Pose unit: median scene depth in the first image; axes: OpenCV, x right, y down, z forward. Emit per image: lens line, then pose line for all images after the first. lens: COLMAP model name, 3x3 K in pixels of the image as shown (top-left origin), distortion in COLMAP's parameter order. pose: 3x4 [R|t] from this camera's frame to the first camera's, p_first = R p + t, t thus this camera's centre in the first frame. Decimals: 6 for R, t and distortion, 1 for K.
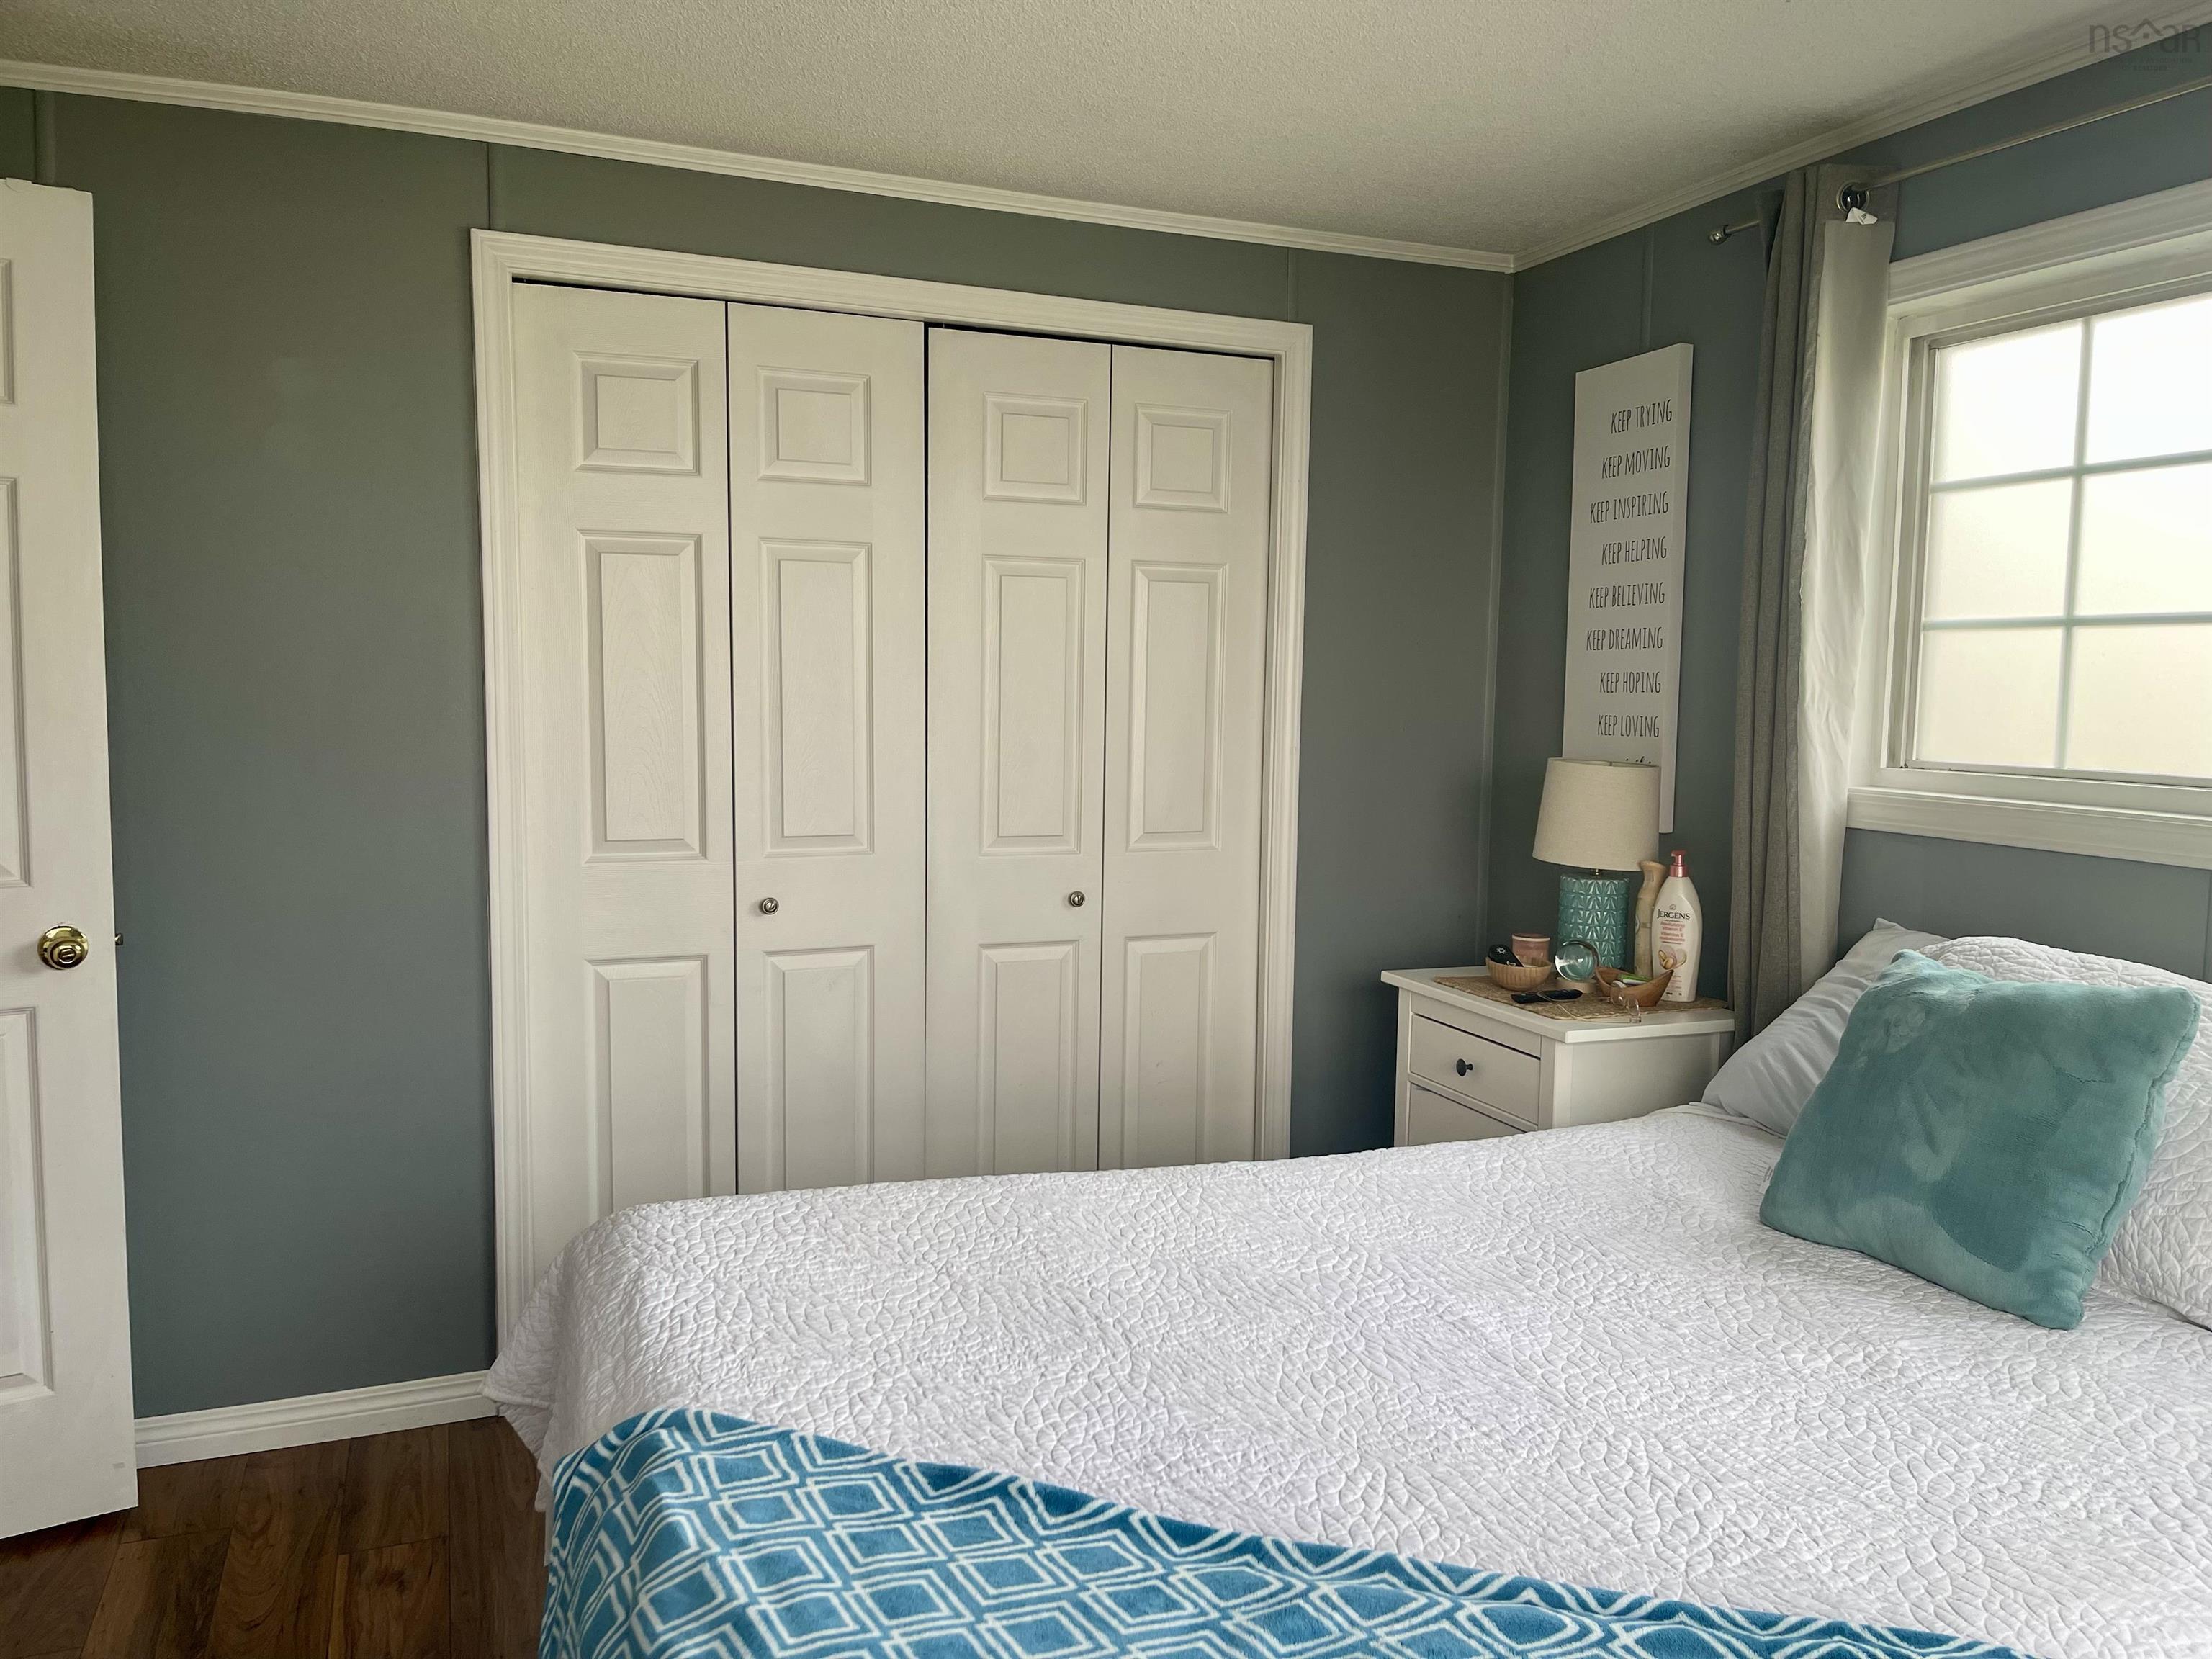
lens RADIAL K [[1685.7, 0, 1106.0], [0, 1685.7, 829.5], [0, 0, 1]] dist [0.063546, -0.041726]
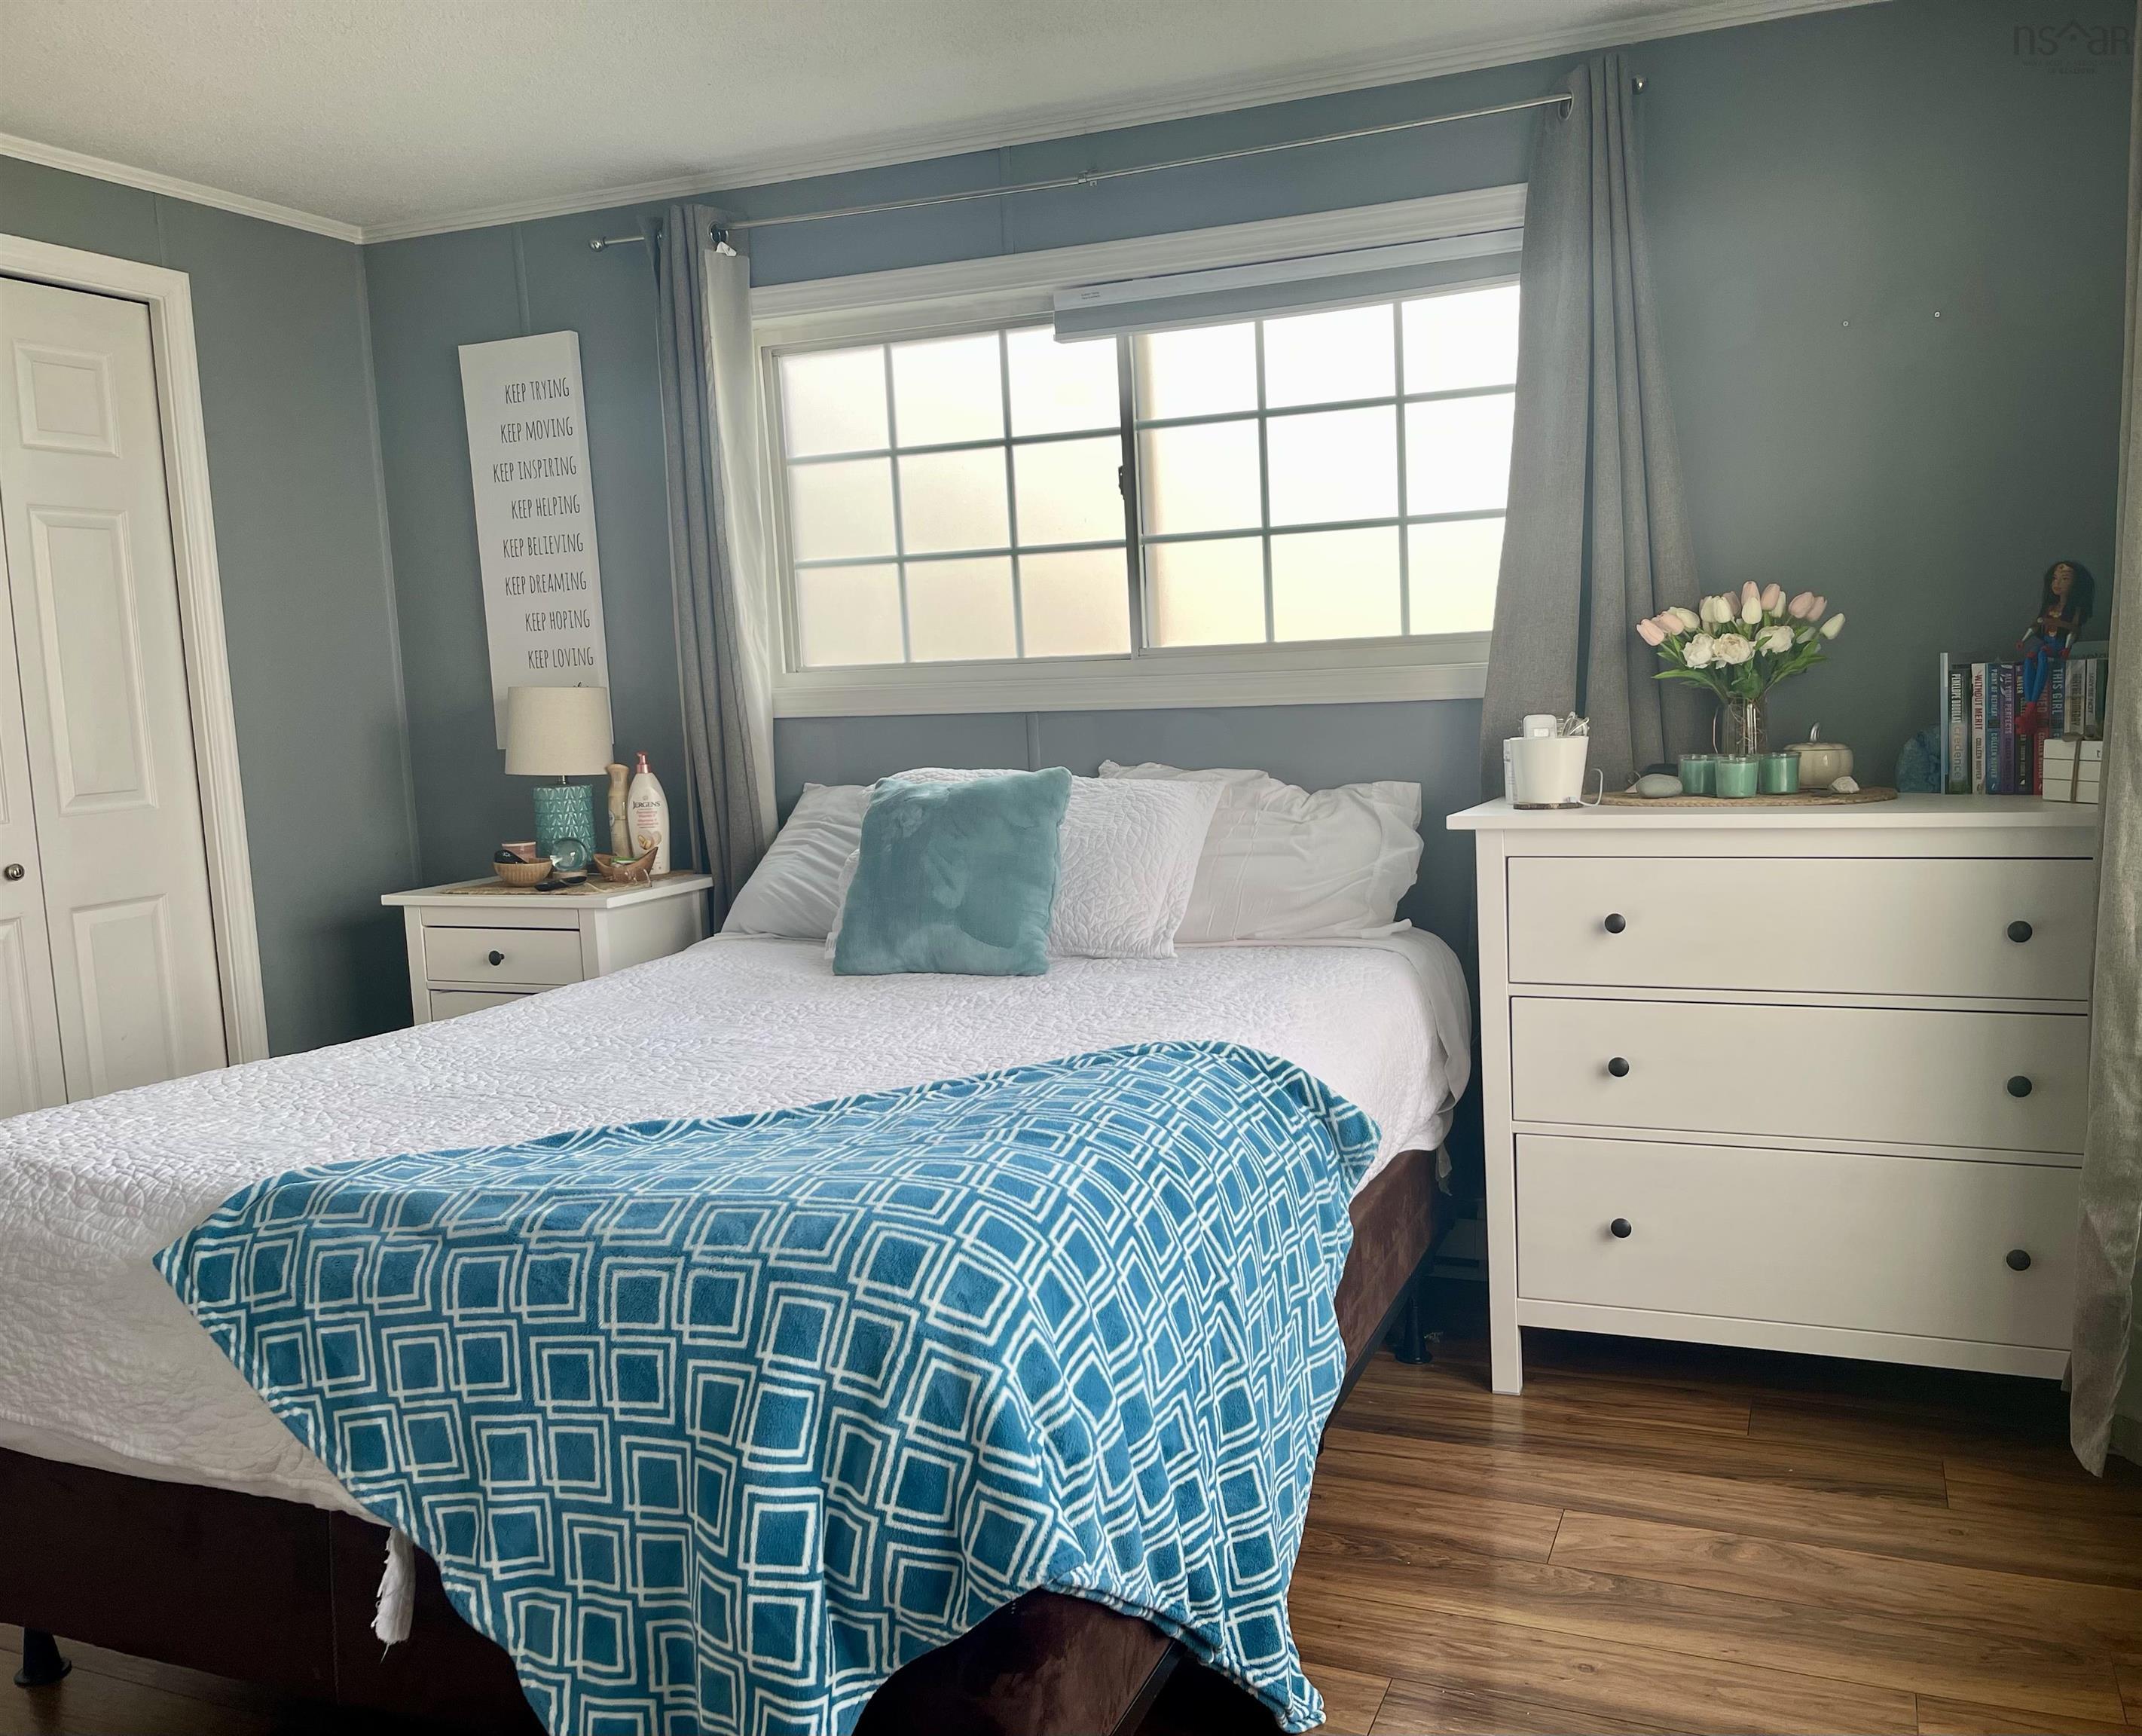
lens RADIAL K [[1791.1, 0, 1133.0], [0, 1791.1, 868.1], [0, 0, 1]] dist [0.050526, -0.008123]
pose [[0.698908, -0.126217, 0.703986, -0.329907], [0.115620, 0.991297, 0.062943, 0.053383], [-0.705804, 0.037403, 0.707419, -0.158824]]
